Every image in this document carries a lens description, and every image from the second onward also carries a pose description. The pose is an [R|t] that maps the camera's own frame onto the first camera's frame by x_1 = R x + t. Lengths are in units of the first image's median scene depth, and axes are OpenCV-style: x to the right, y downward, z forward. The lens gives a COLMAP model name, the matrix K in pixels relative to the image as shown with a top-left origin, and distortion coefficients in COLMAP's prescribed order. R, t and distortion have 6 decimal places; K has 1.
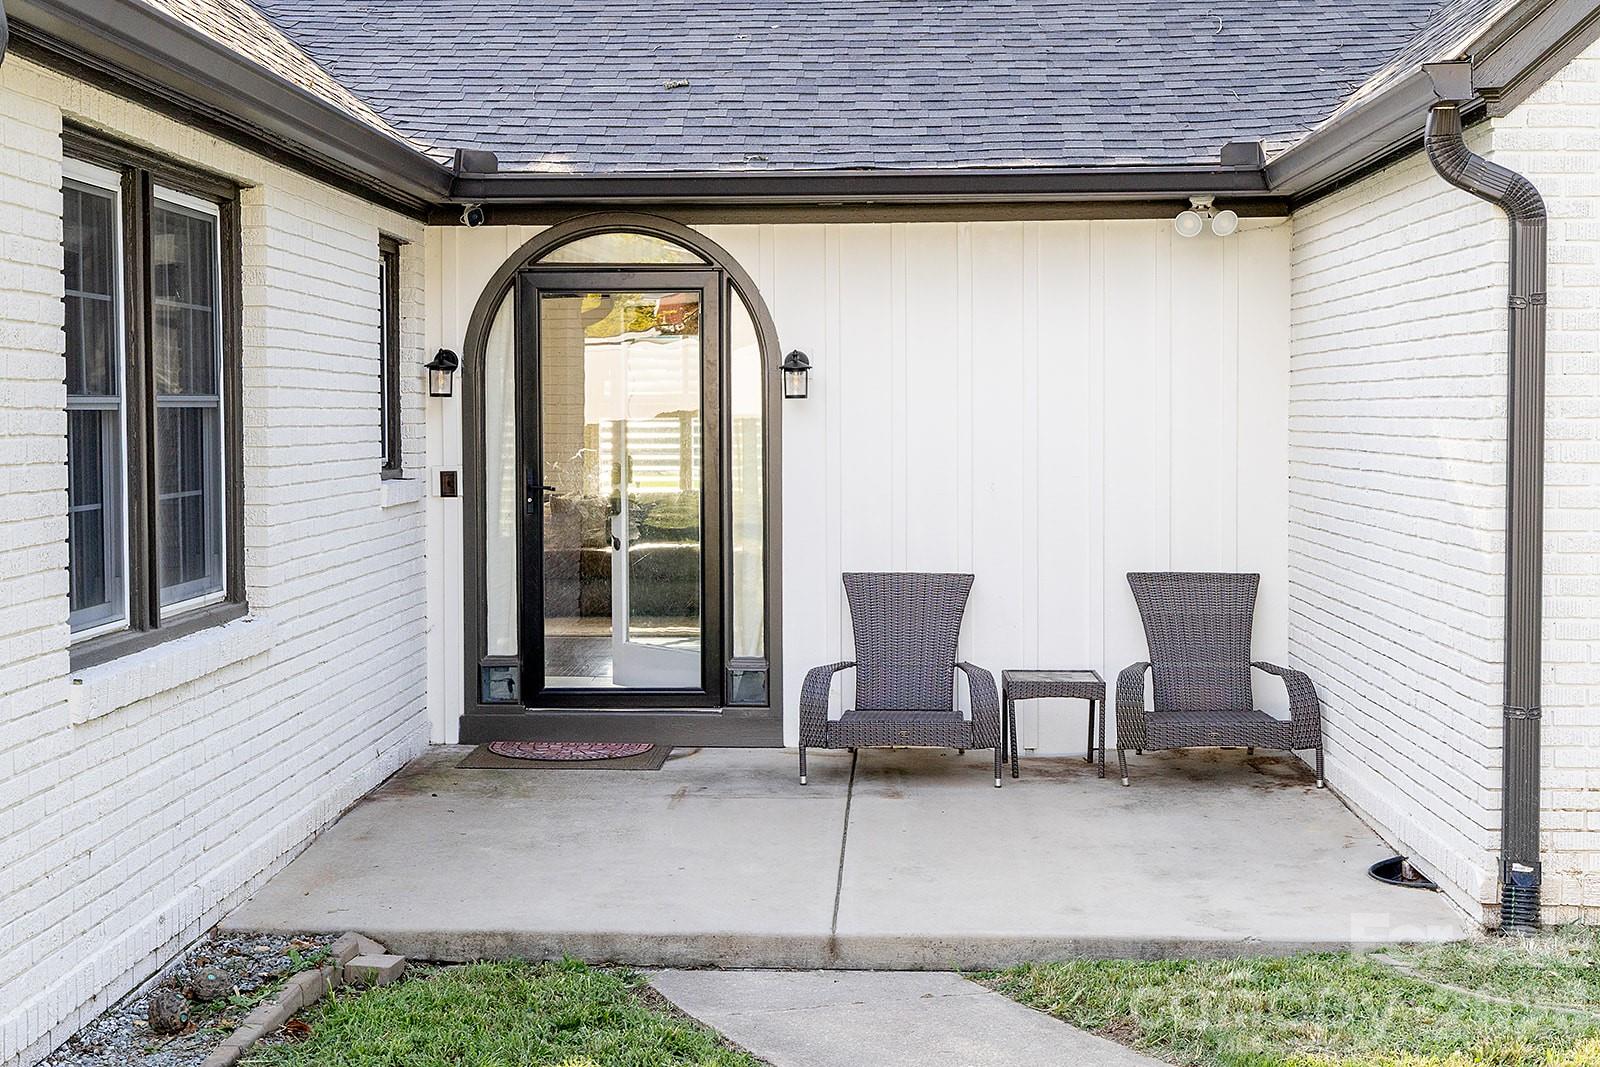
lens RADIAL K [[2320.5, 0, 800.0], [0, 2320.5, 533.5], [0, 0, 1]] dist [-0.012271, -0.015140]
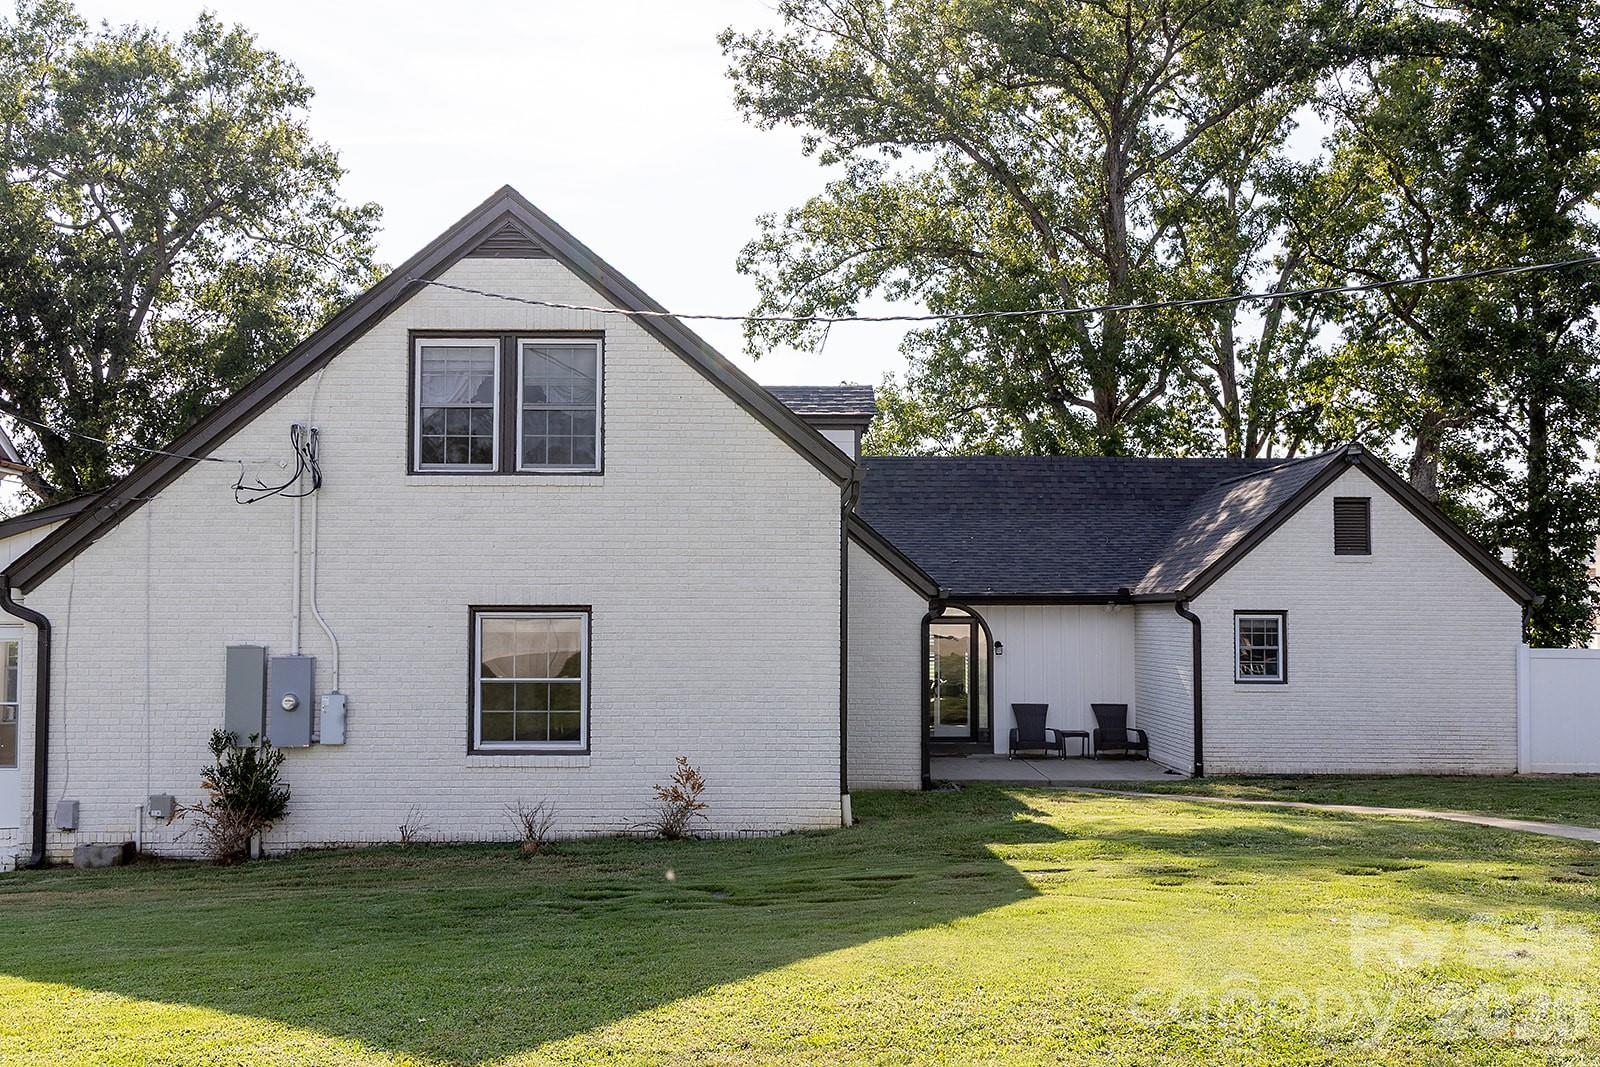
lens RADIAL K [[1684.0, 0, 800.0], [0, 1684.0, 533.5], [0, 0, 1]] dist [-0.029201, -0.004302]
pose [[0.997980, 0.007303, 0.063114, -0.482925], [-0.000666, 0.994519, -0.104551, 0.028306], [-0.063531, 0.104298, 0.992515, -1.607999]]
